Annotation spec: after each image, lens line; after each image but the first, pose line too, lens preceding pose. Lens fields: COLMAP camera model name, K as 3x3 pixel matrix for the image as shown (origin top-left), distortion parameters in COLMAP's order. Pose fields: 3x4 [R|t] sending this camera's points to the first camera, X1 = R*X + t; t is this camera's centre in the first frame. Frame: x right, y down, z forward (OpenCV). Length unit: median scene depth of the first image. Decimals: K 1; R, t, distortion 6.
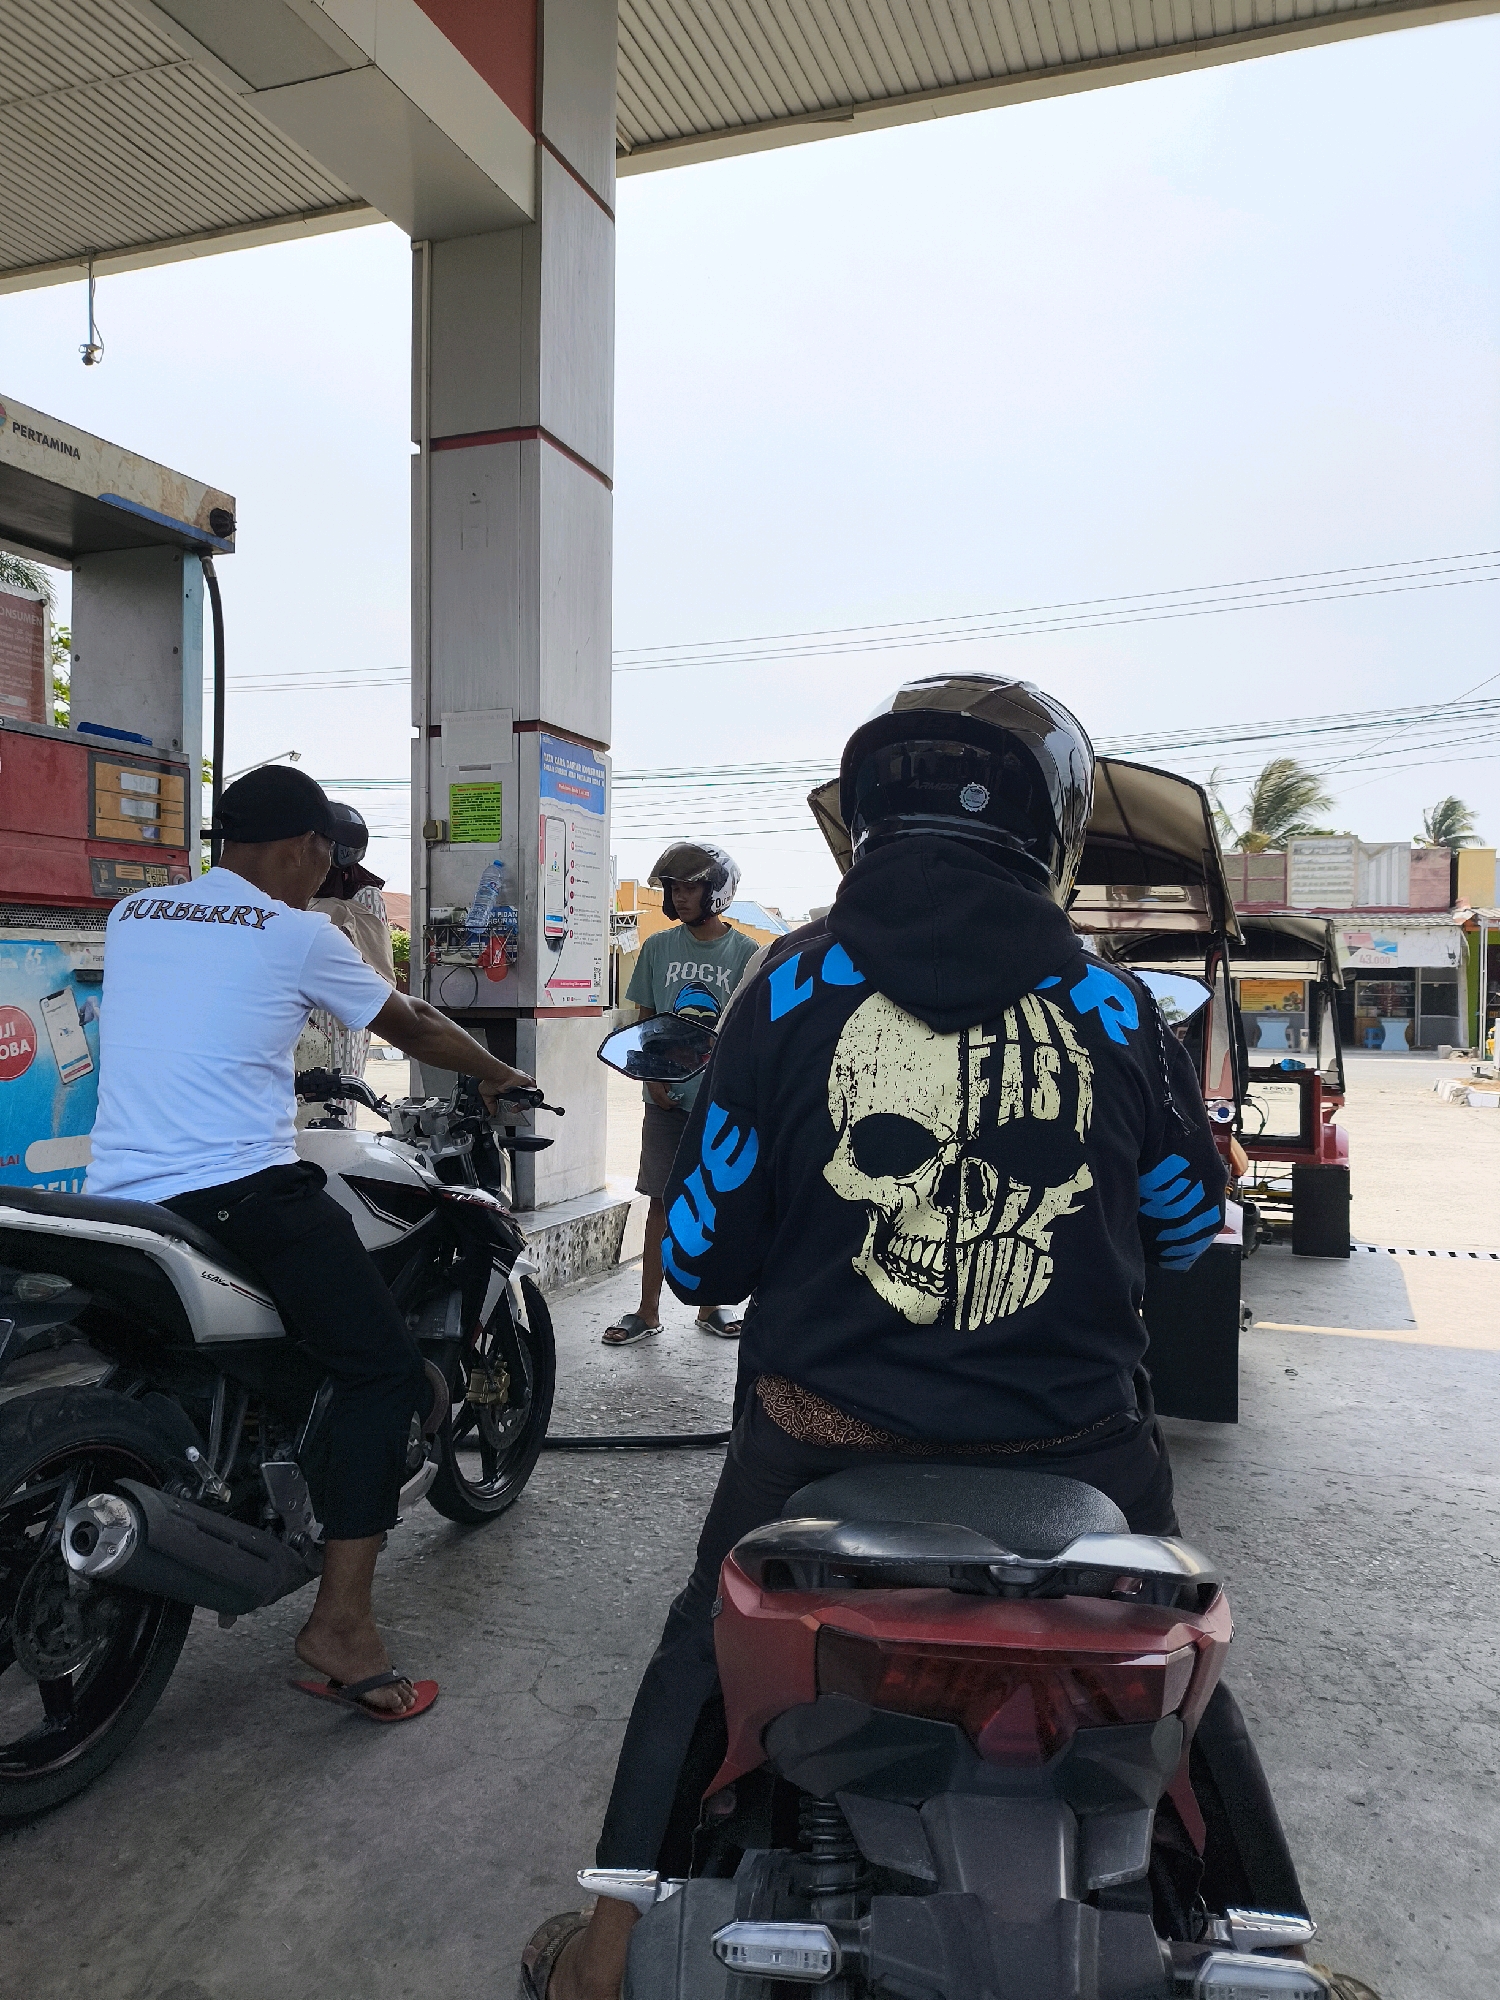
lens RADIAL K [[1452.9, 0, 774.9], [0, 1452.9, 999.6], [0, 0, 1]] dist [0.109639, -0.185822]
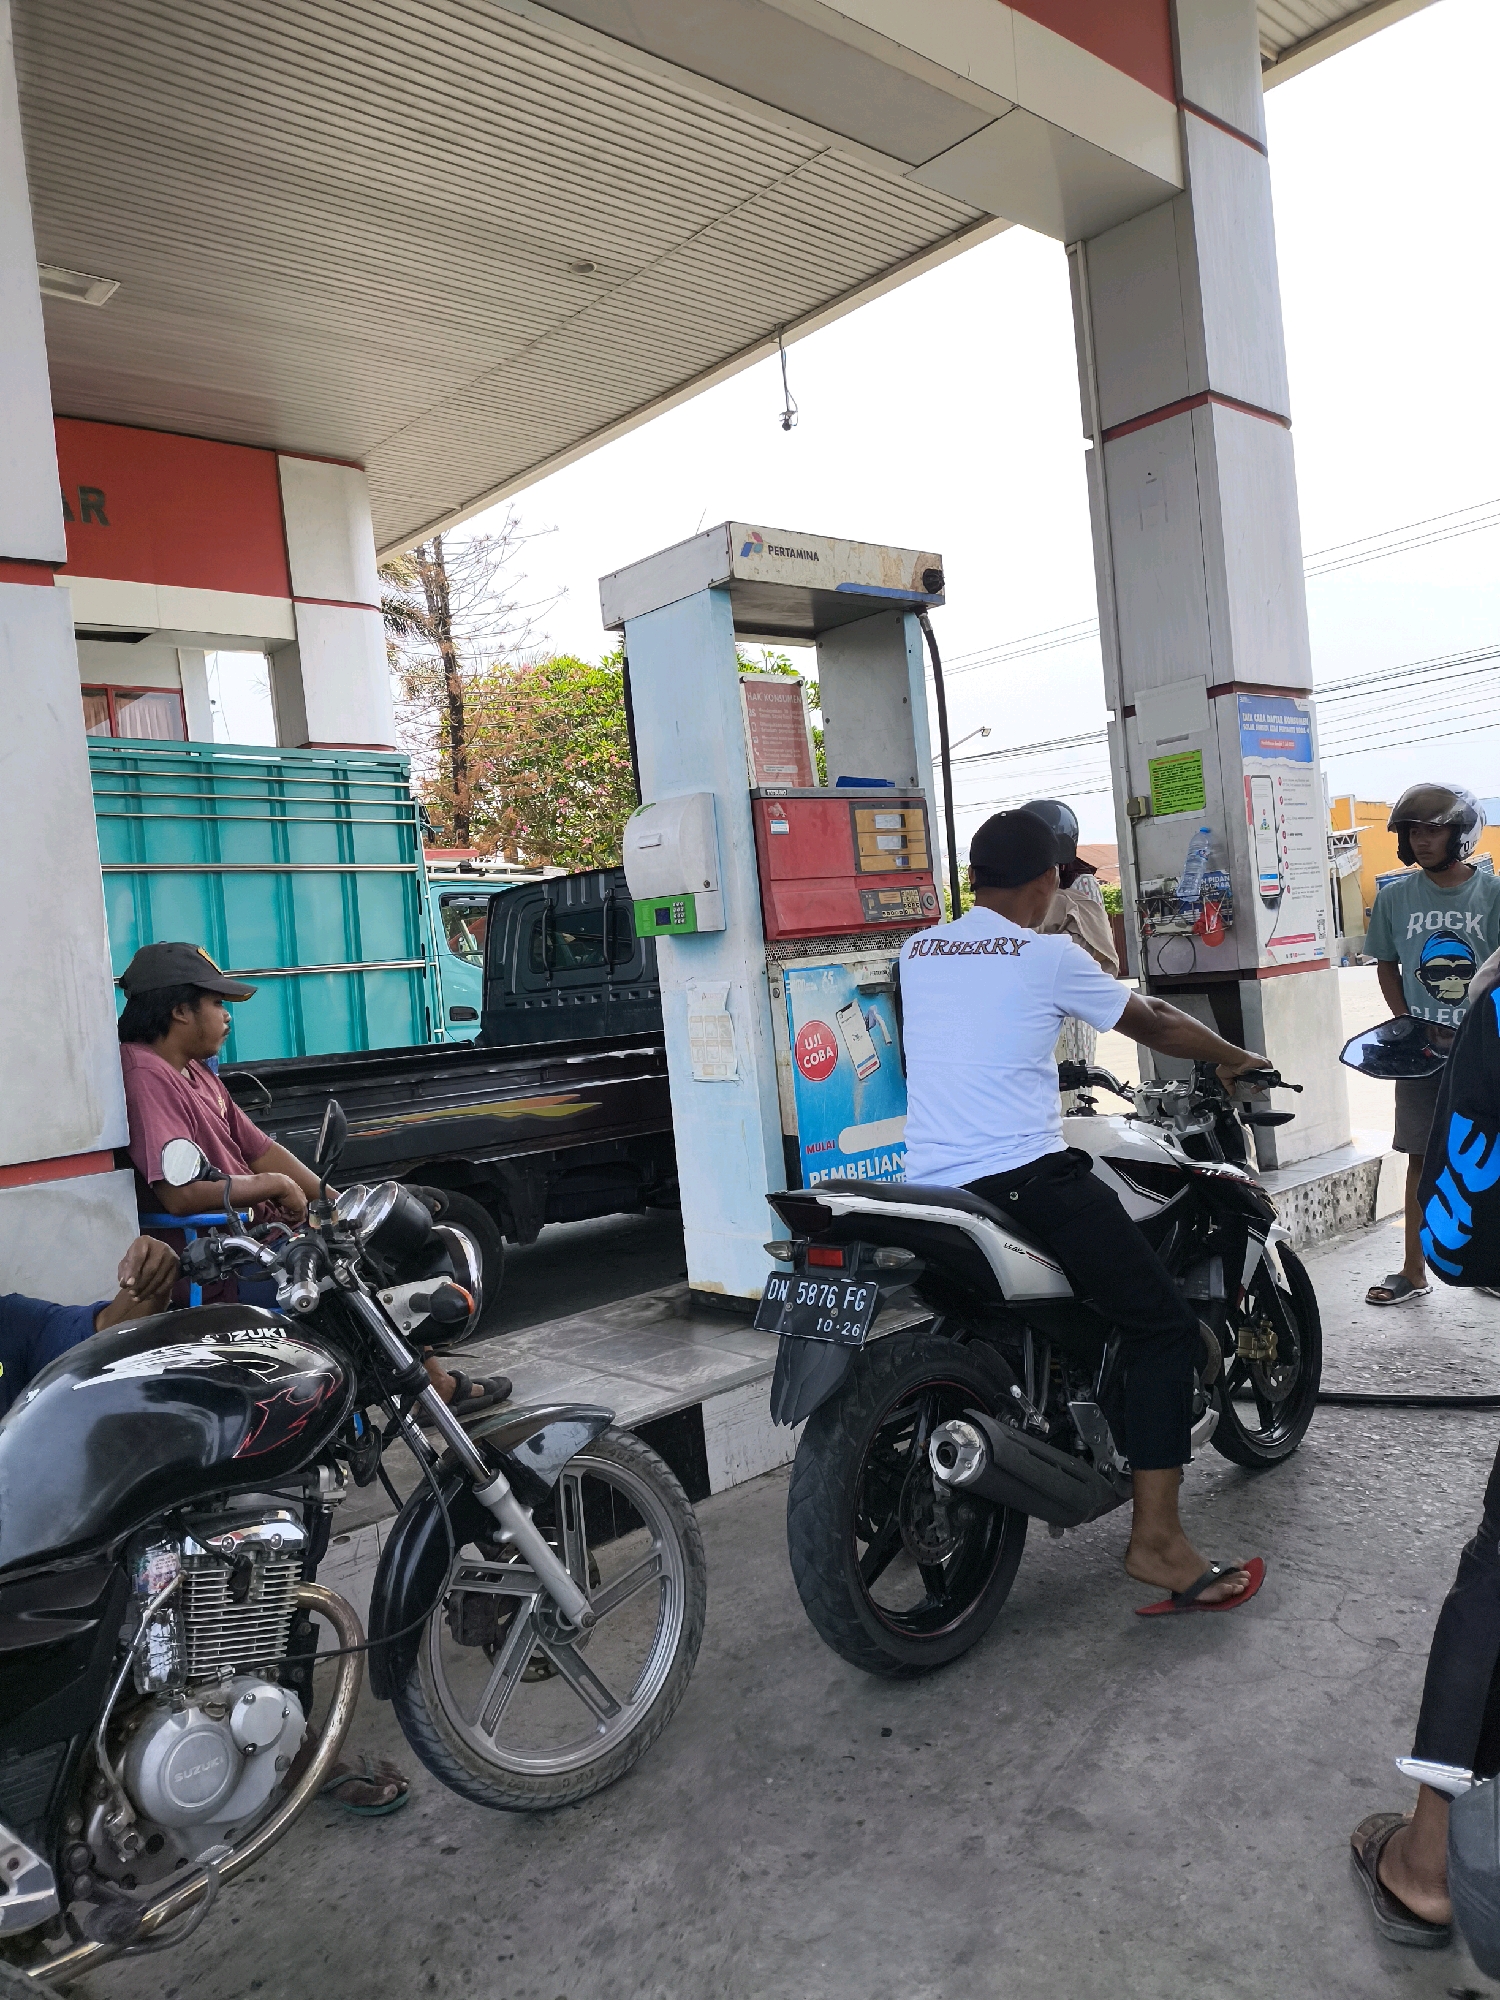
lens RADIAL K [[1468.8, 0, 750.0], [0, 1468.8, 1000.0], [0, 0, 1]] dist [0.090937, -0.118090]
pose [[0.877755, -0.087675, -0.471020, 0.015161], [0.104228, 0.994512, 0.009114, -0.037619], [0.467636, -0.057093, 0.882076, -0.127843]]
